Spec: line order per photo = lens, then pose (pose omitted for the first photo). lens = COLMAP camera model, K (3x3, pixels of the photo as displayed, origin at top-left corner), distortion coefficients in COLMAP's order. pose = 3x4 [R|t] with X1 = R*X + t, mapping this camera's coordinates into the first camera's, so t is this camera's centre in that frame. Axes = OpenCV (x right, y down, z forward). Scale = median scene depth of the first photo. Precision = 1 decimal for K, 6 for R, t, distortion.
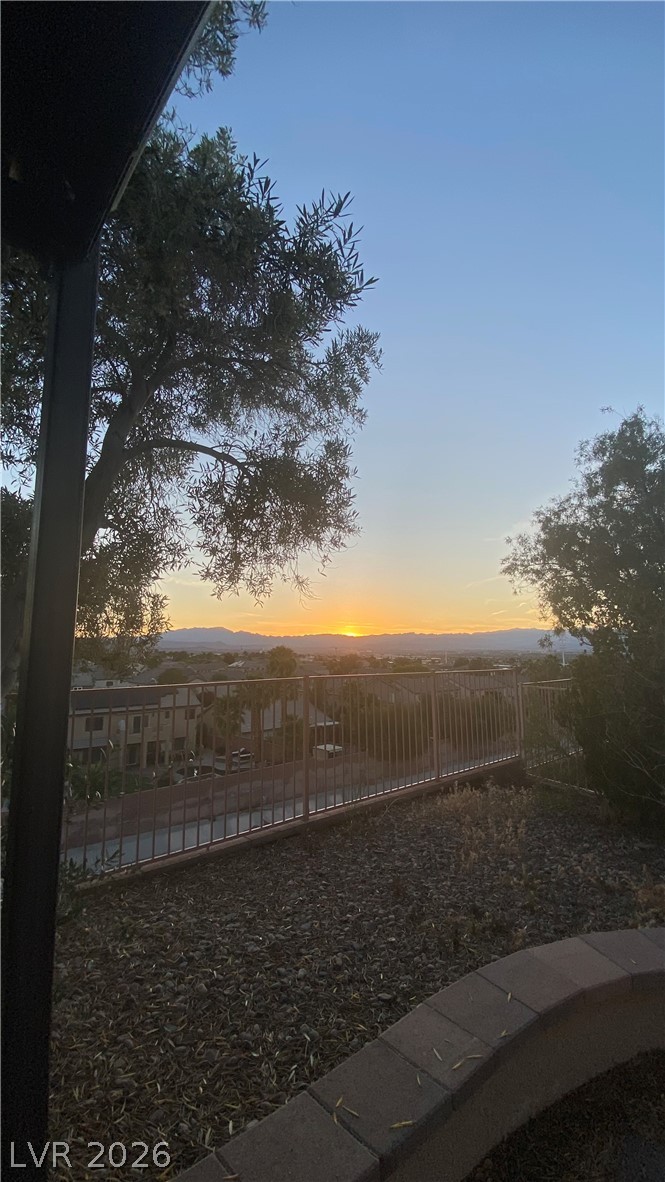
lens RADIAL K [[473.3, 0, 332.5], [0, 473.3, 591.0], [0, 0, 1]] dist [0.054726, -0.000051]
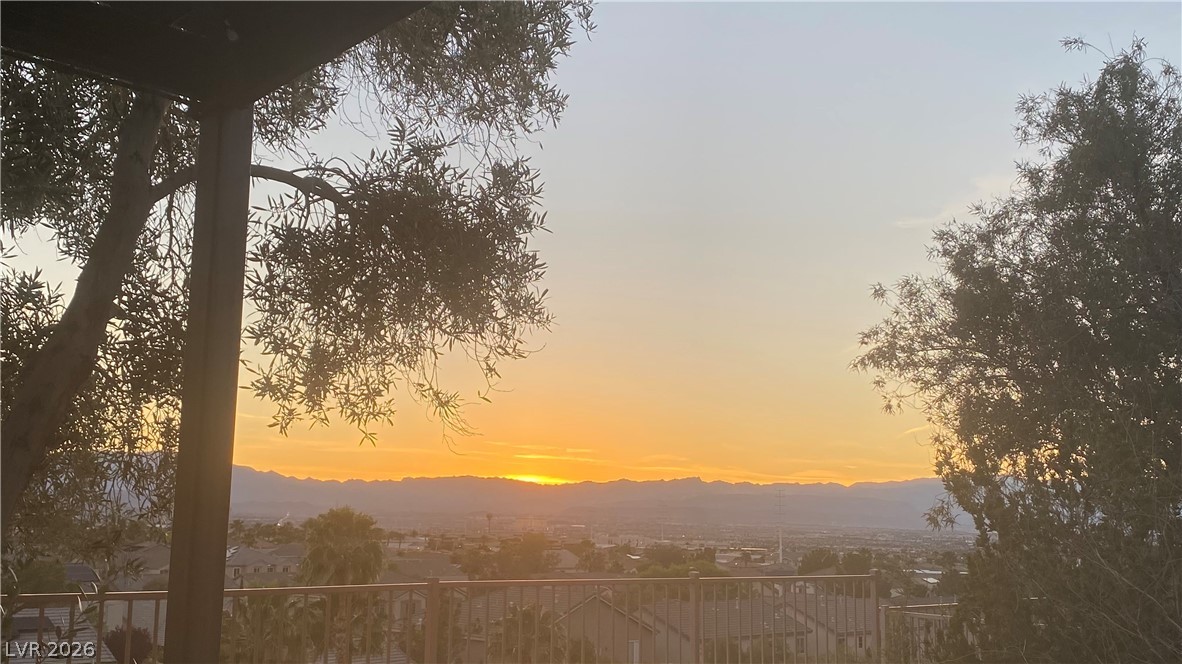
lens RADIAL K [[1287.6, 0, 591.0], [0, 1287.6, 332.0], [0, 0, 1]] dist [0.171720, -0.246760]
pose [[0.996086, 0.033707, 0.081707, -0.001856], [-0.031966, 0.999235, -0.022517, -0.008667], [-0.082403, 0.019817, 0.996402, -0.057634]]
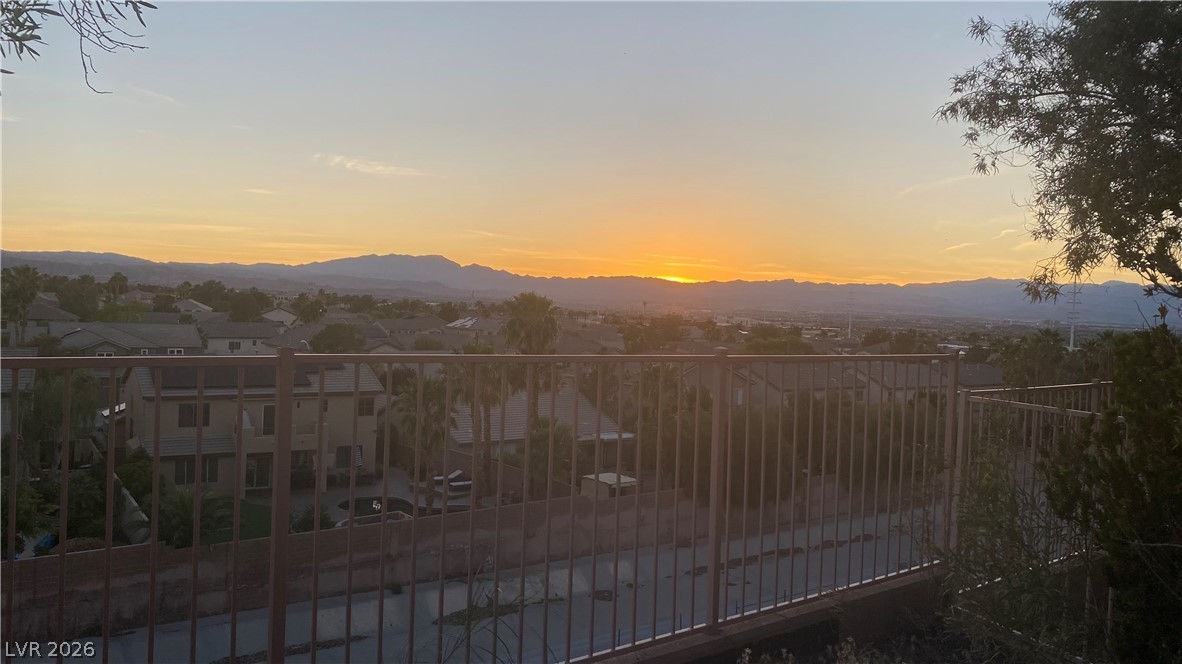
lens RADIAL K [[845.3, 0, 591.0], [0, 845.3, 332.0], [0, 0, 1]] dist [0.169862, -0.231163]
pose [[0.997041, 0.043211, -0.063571, 0.027957], [-0.032849, 0.987235, 0.155849, 0.009583], [0.069493, -0.153299, 0.985733, 0.061113]]
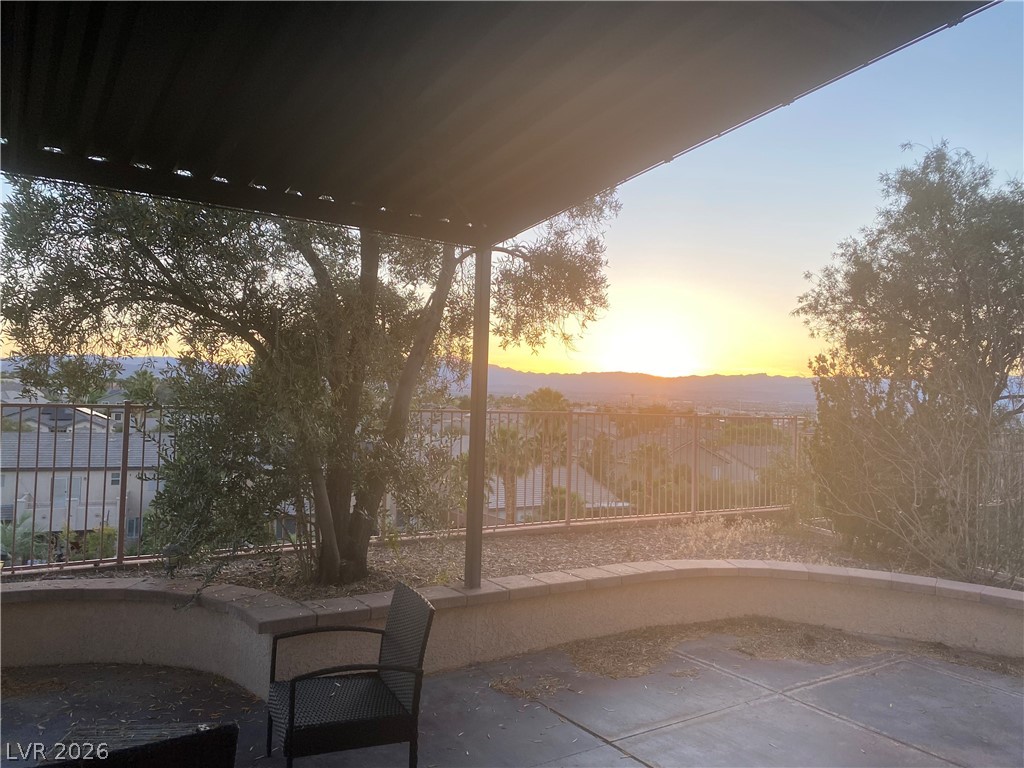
lens RADIAL K [[781.0, 0, 513.9], [0, 781.0, 344.6], [0, 0, 1]] dist [0.051711, -0.000714]
pose [[0.988574, 0.025973, -0.148483, 0.013065], [-0.017238, 0.998061, 0.059815, -0.015034], [0.149749, -0.056572, 0.987104, -0.137364]]
